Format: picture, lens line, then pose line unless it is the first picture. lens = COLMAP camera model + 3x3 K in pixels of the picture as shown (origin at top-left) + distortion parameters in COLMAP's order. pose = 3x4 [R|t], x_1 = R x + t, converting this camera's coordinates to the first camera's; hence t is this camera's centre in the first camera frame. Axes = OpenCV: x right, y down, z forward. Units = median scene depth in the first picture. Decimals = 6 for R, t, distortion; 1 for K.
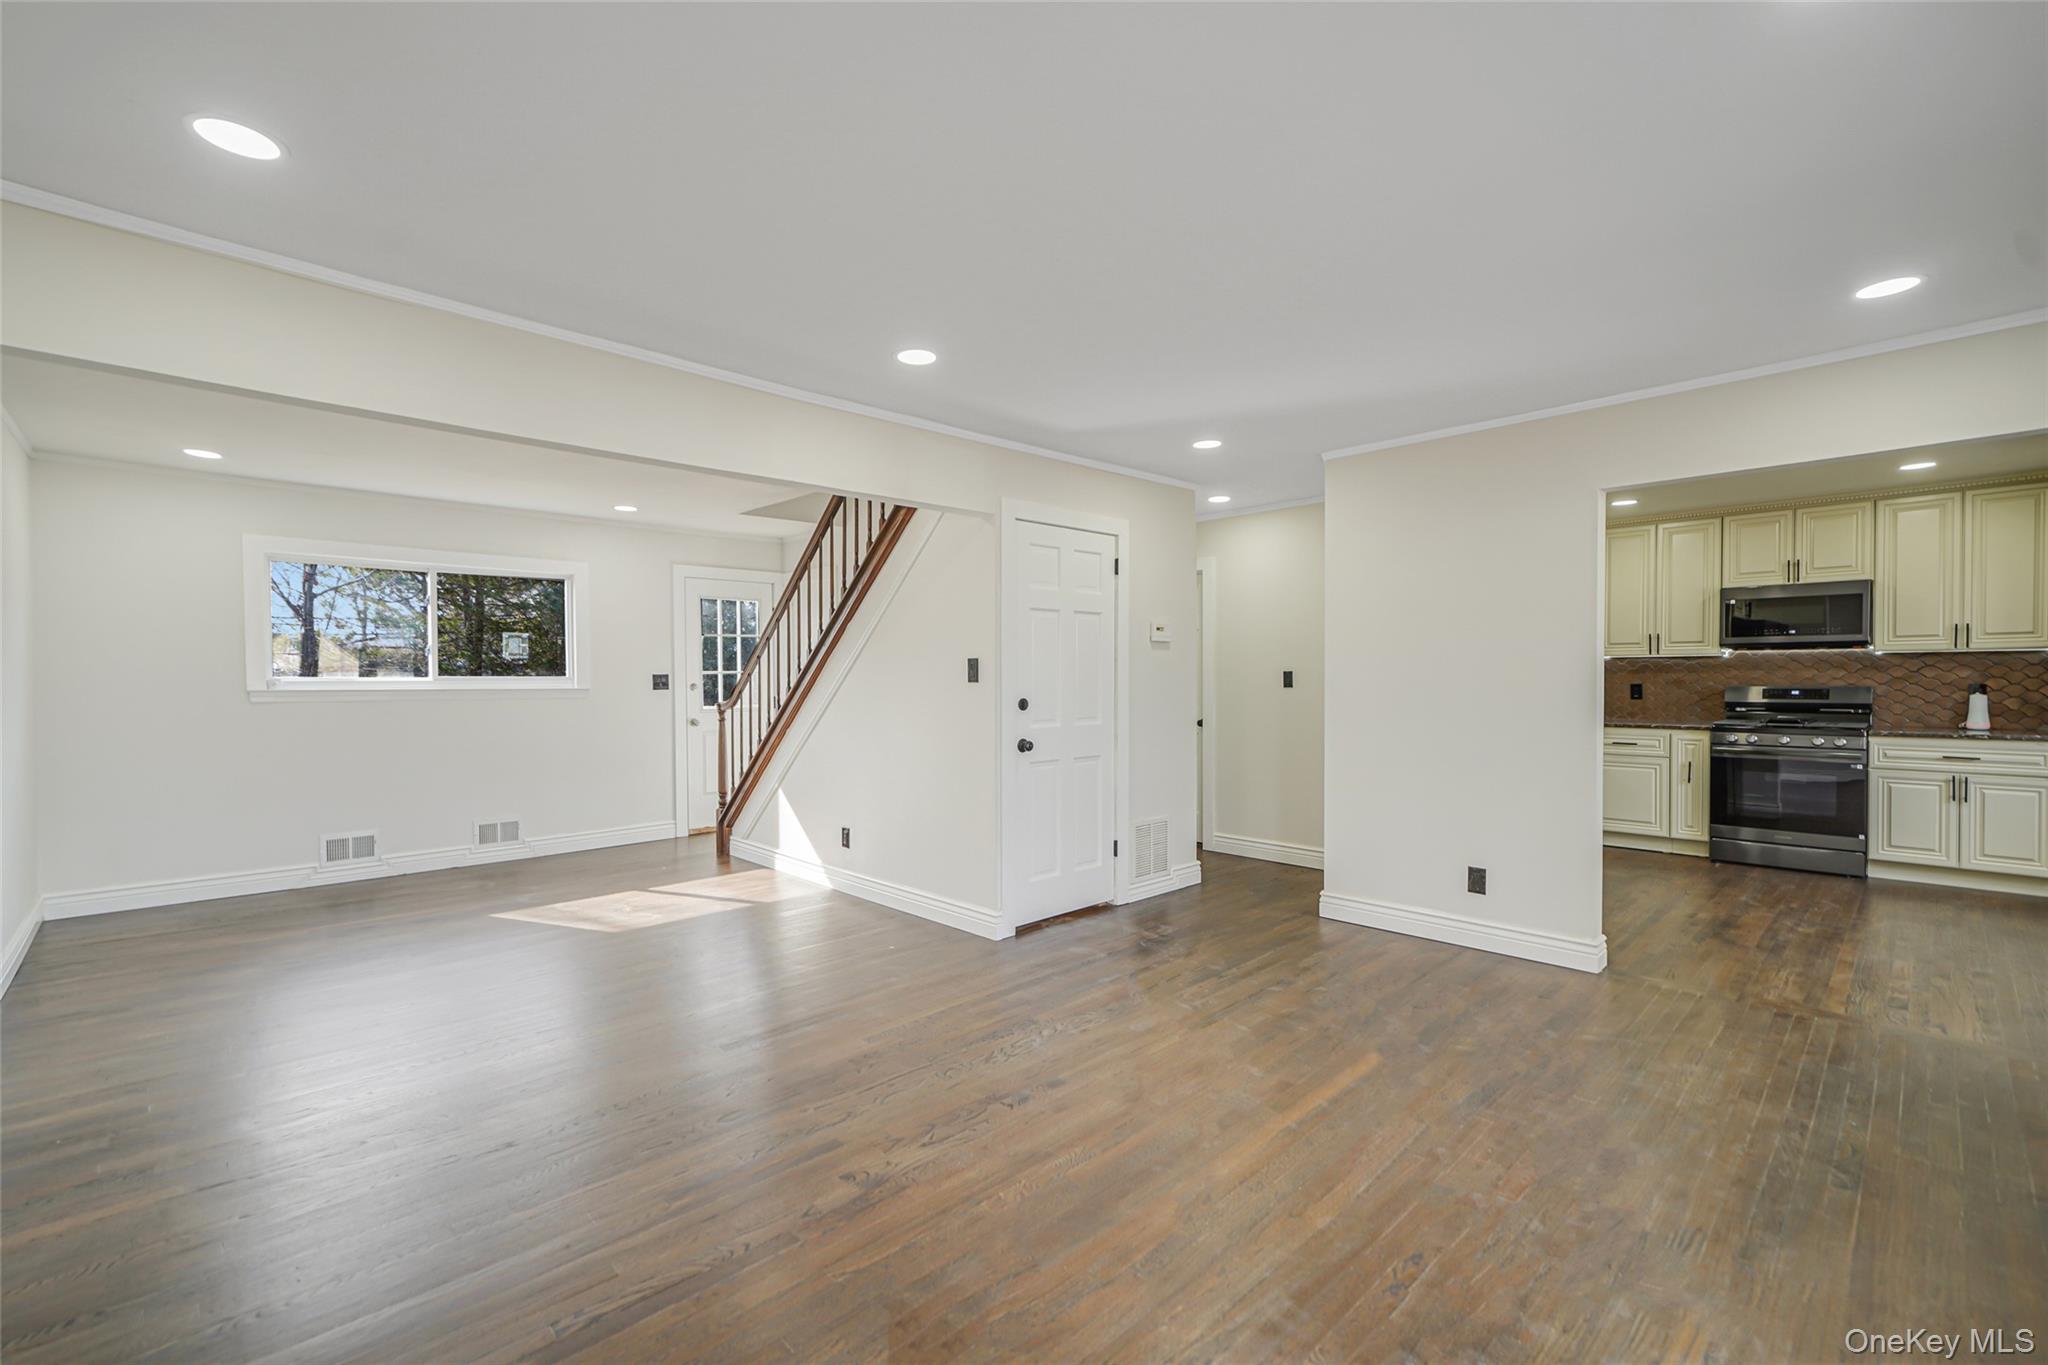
lens RADIAL K [[887.2, 0, 1025.9], [0, 887.2, 687.6], [0, 0, 1]] dist [0.008136, -0.000074]
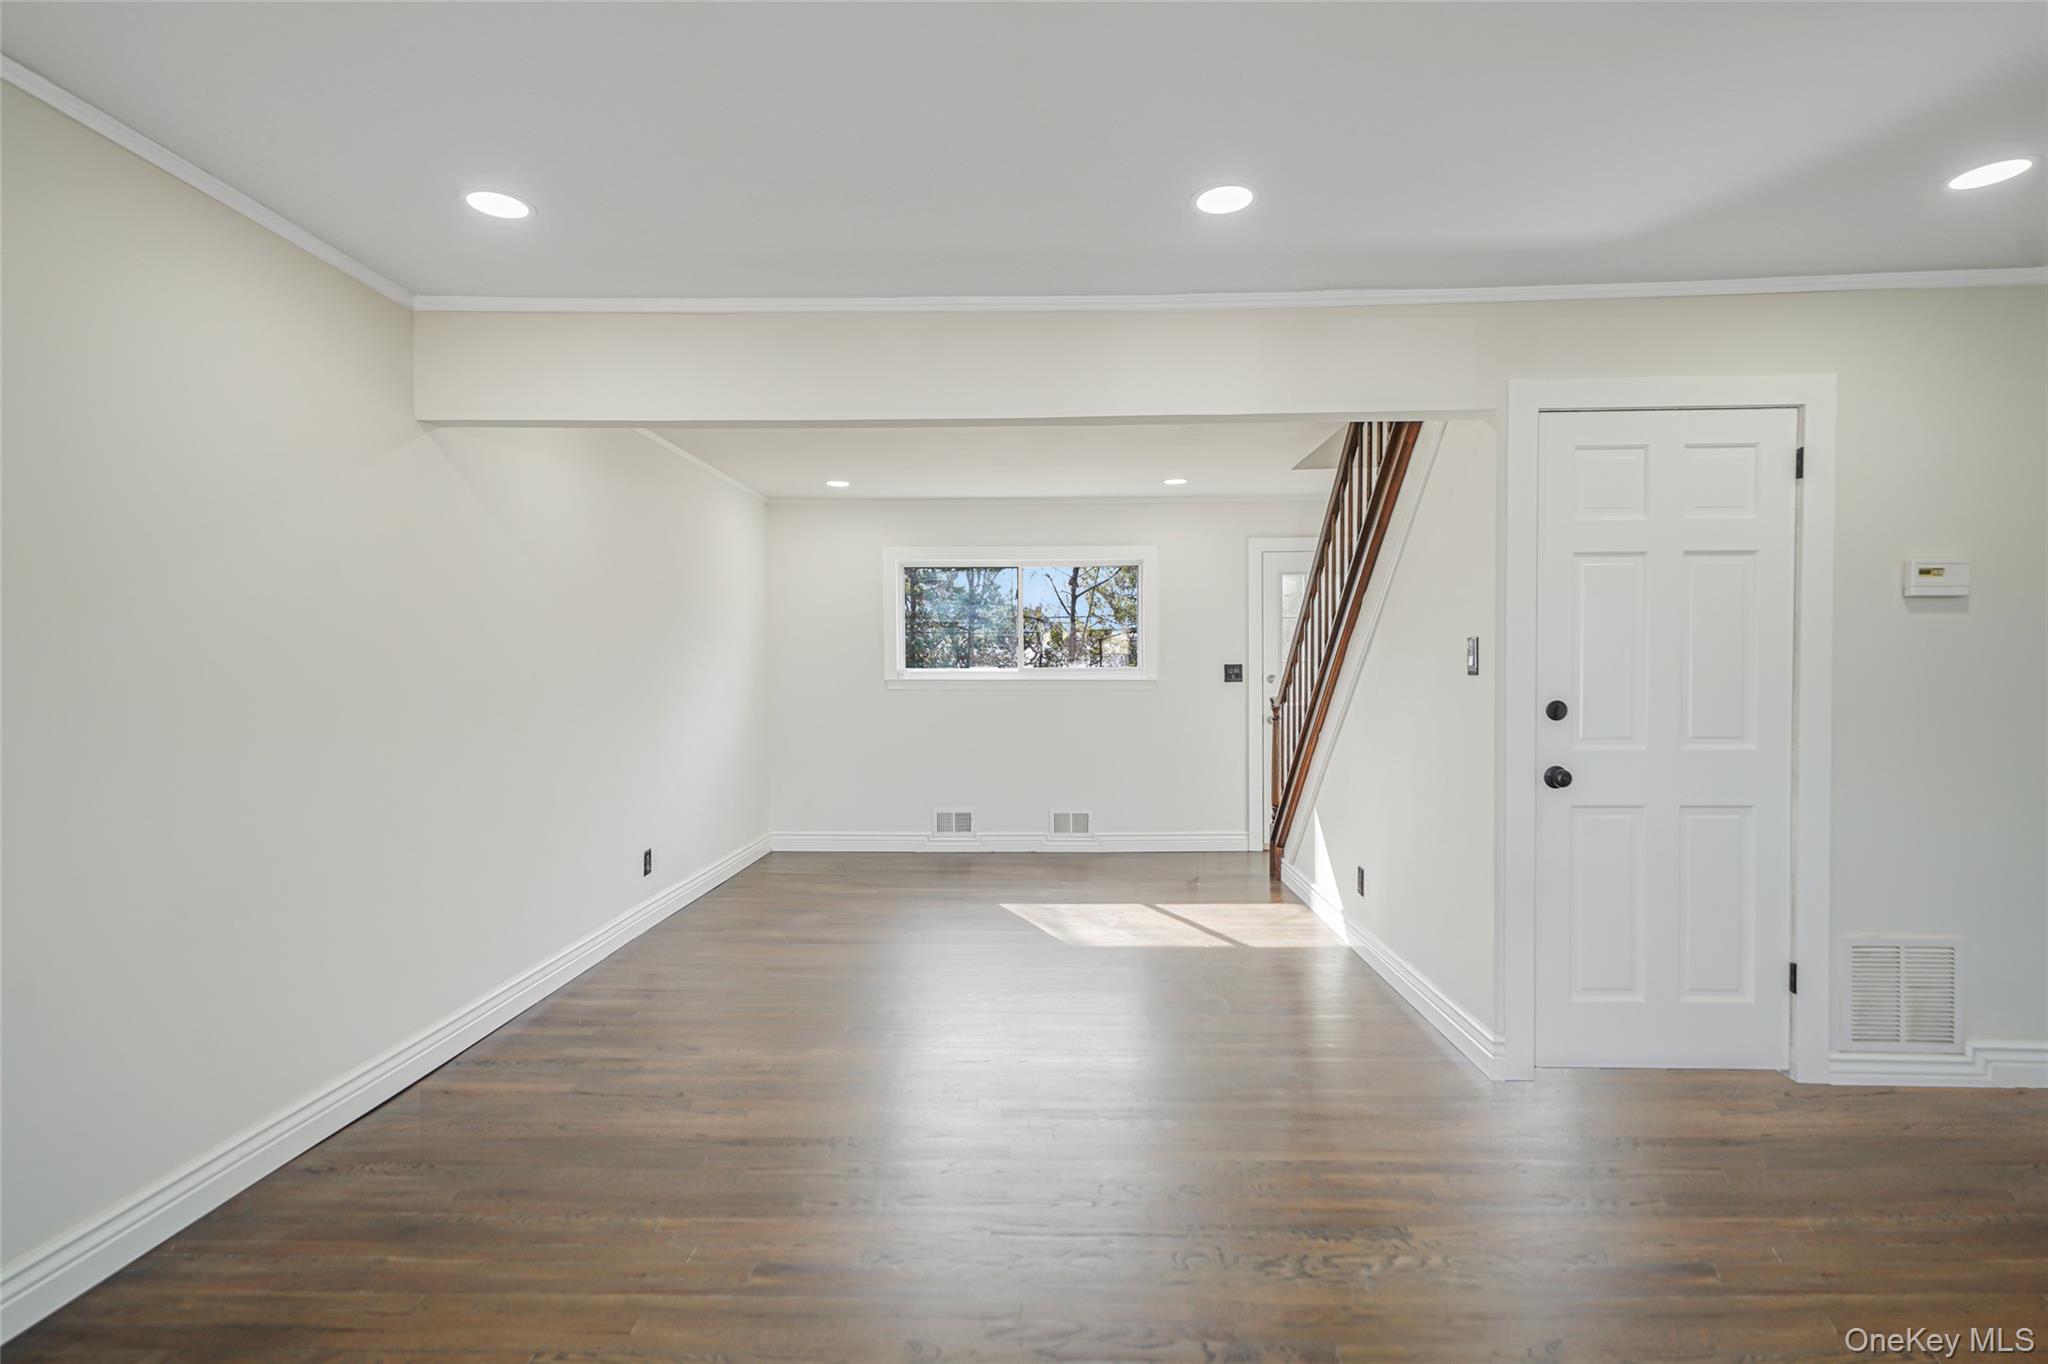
lens RADIAL K [[992.0, 0, 1024.0], [0, 992.0, 682.0], [0, 0, 1]] dist [0.016654, 0.000053]
pose [[0.698842, 0.008948, -0.715220, 0.199066], [-0.007713, 0.999958, 0.004973, -0.001149], [0.715234, 0.002041, 0.698882, 0.215573]]
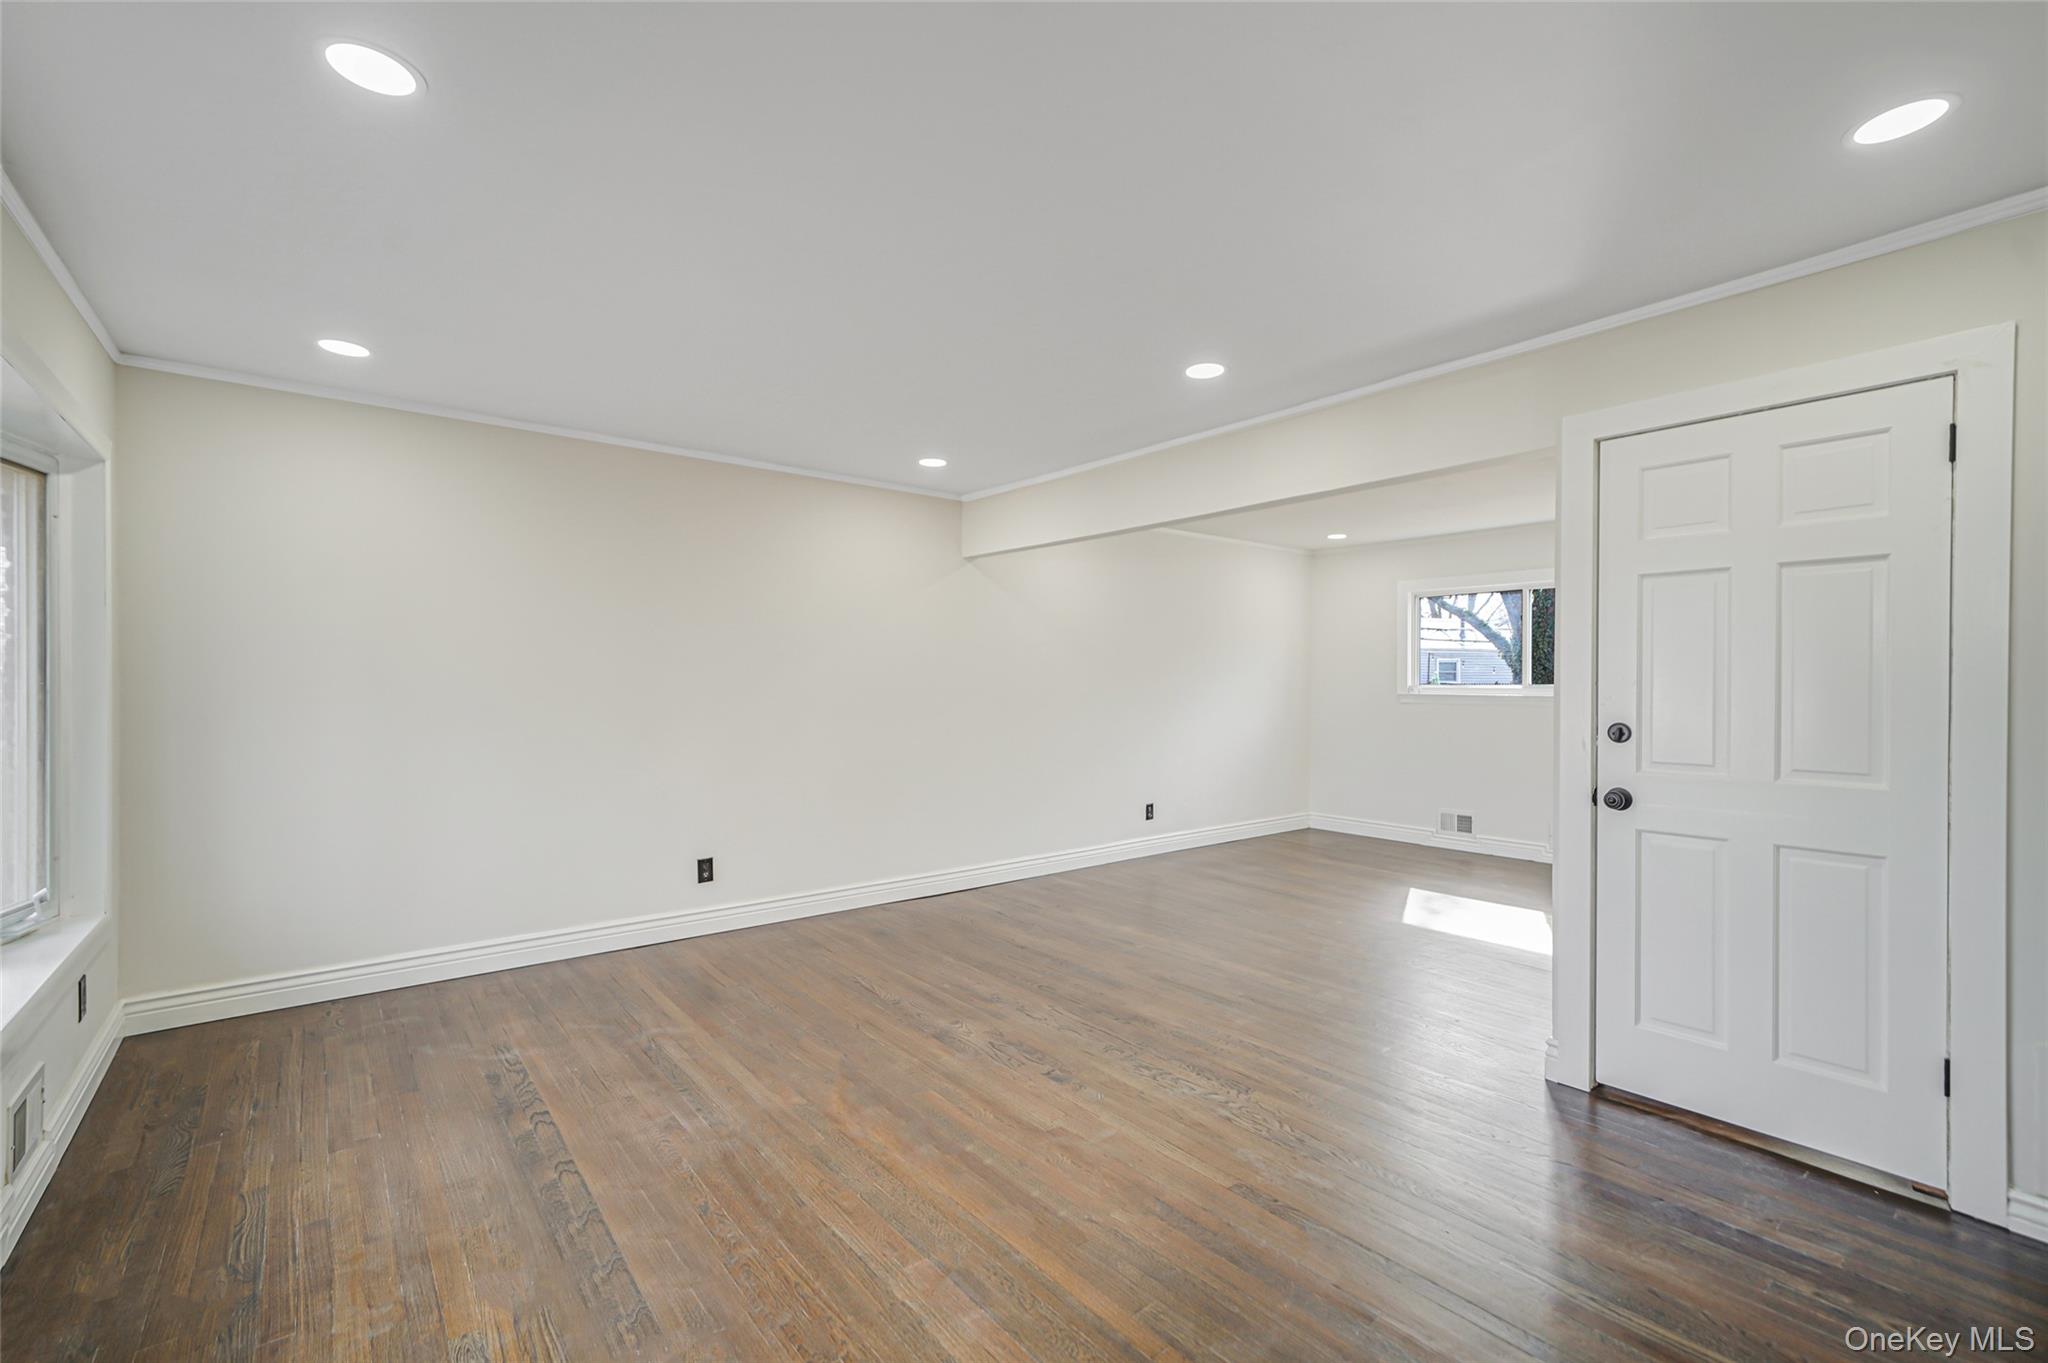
lens RADIAL K [[887.2, 0, 1025.9], [0, 887.2, 686.6], [0, 0, 1]] dist [0.008136, -0.000074]
pose [[-0.090008, 0.006649, -0.995919, 0.557301], [-0.015544, 0.999847, 0.008080, -0.010163], [0.995820, 0.016208, -0.089891, 0.548081]]
